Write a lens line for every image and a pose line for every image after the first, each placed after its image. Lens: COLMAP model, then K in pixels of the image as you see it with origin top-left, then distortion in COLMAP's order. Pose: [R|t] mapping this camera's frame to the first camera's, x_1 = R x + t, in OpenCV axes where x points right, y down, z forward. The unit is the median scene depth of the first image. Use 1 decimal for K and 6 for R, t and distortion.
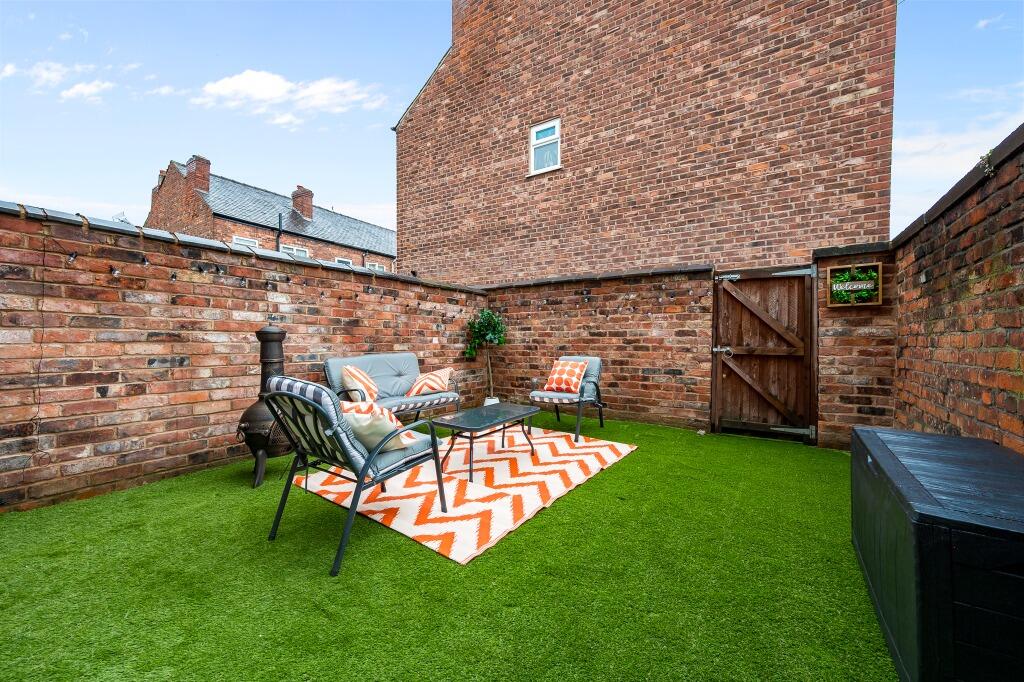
lens RADIAL K [[402.8, 0, 512.0], [0, 402.8, 341.0], [0, 0, 1]] dist [0.018114, 0.000008]
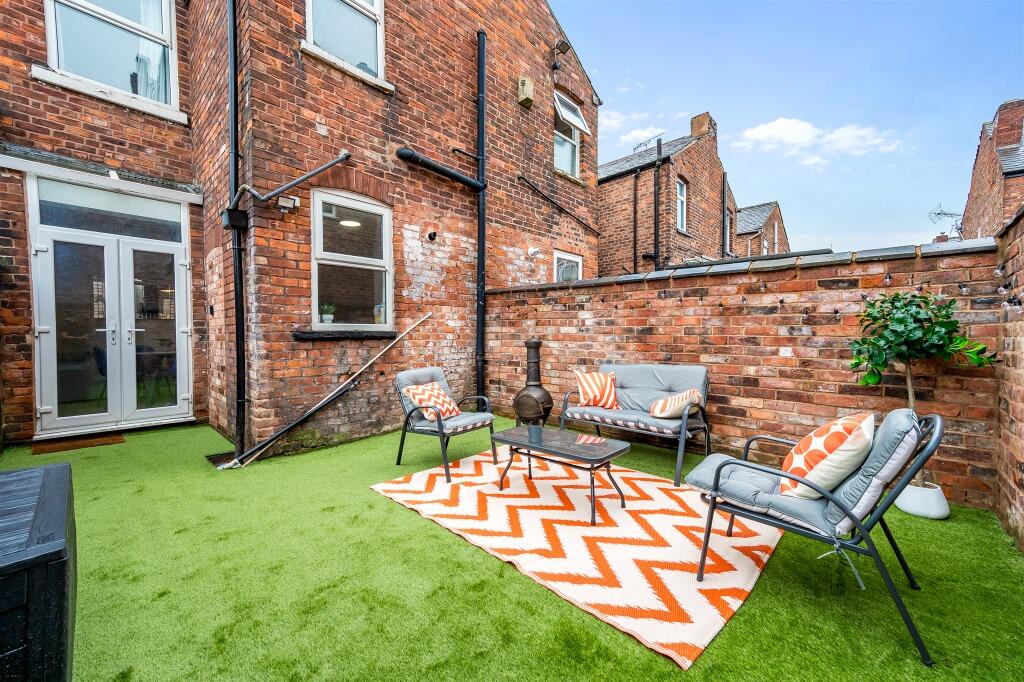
lens RADIAL K [[402.8, 0, 512.0], [0, 402.8, 341.0], [0, 0, 1]] dist [0.018114, 0.000008]
pose [[-0.159806, 0.011414, -0.987082, 0.664354], [-0.003449, 0.999921, 0.012121, -0.032195], [0.987142, 0.005341, -0.159754, 0.862648]]
